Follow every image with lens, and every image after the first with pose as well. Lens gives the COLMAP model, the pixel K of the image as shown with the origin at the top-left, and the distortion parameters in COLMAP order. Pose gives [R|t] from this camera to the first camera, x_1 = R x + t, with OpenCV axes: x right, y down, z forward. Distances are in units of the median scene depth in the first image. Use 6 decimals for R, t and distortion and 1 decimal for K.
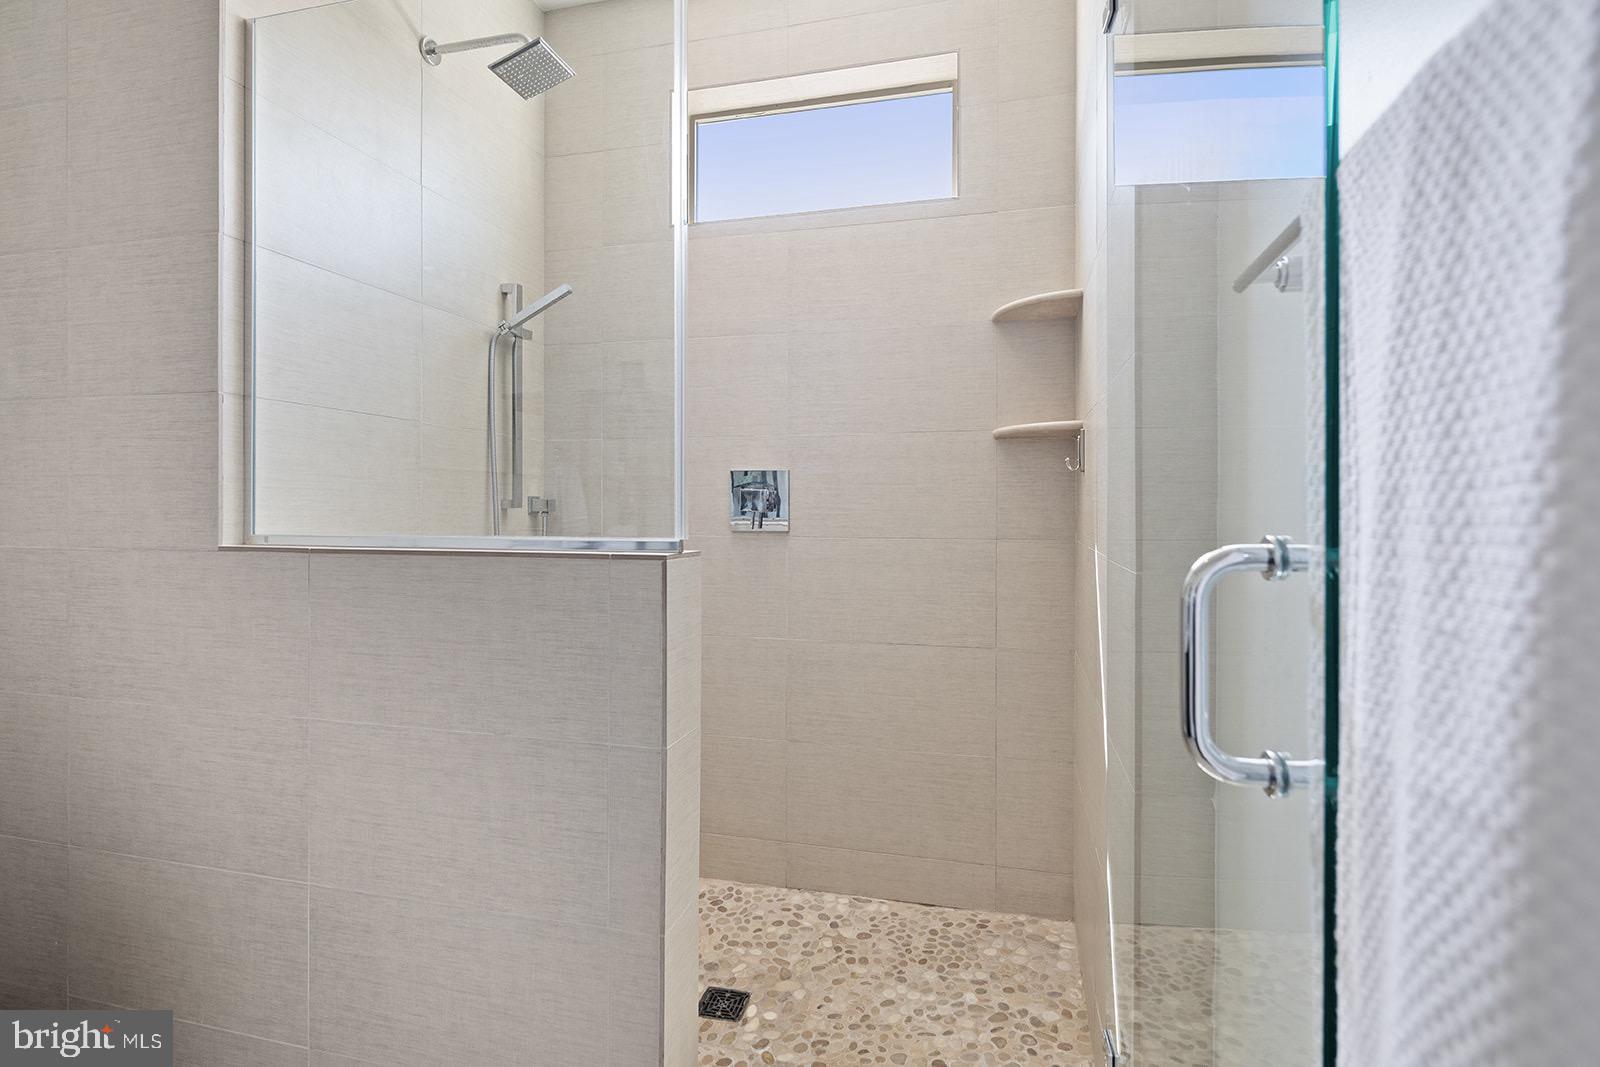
lens RADIAL K [[780.3, 0, 809.3], [0, 780.3, 528.5], [0, 0, 1]] dist [0.000717, -0.000076]
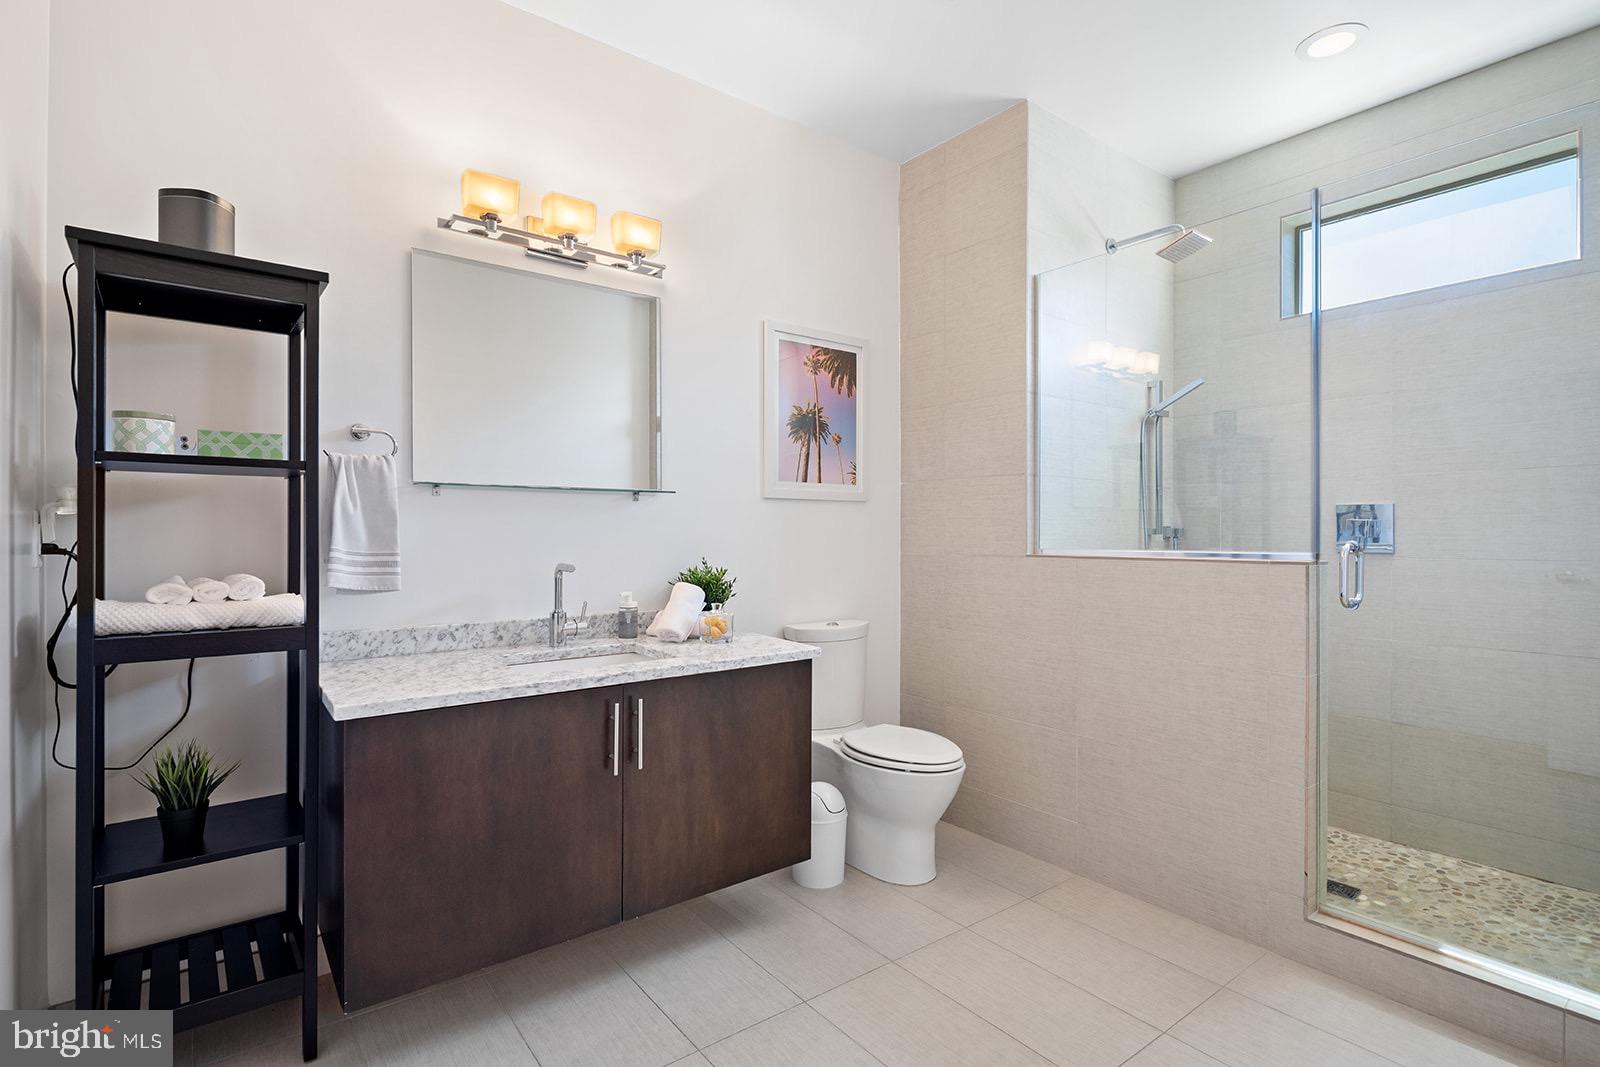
lens RADIAL K [[780.3, 0, 809.3], [0, 780.3, 528.5], [0, 0, 1]] dist [0.000717, -0.000076]
pose [[0.791378, -0.001764, -0.611325, -0.002822], [-0.017131, 0.999539, -0.025061, 0.012011], [0.611087, 0.030305, 0.790983, -0.638914]]
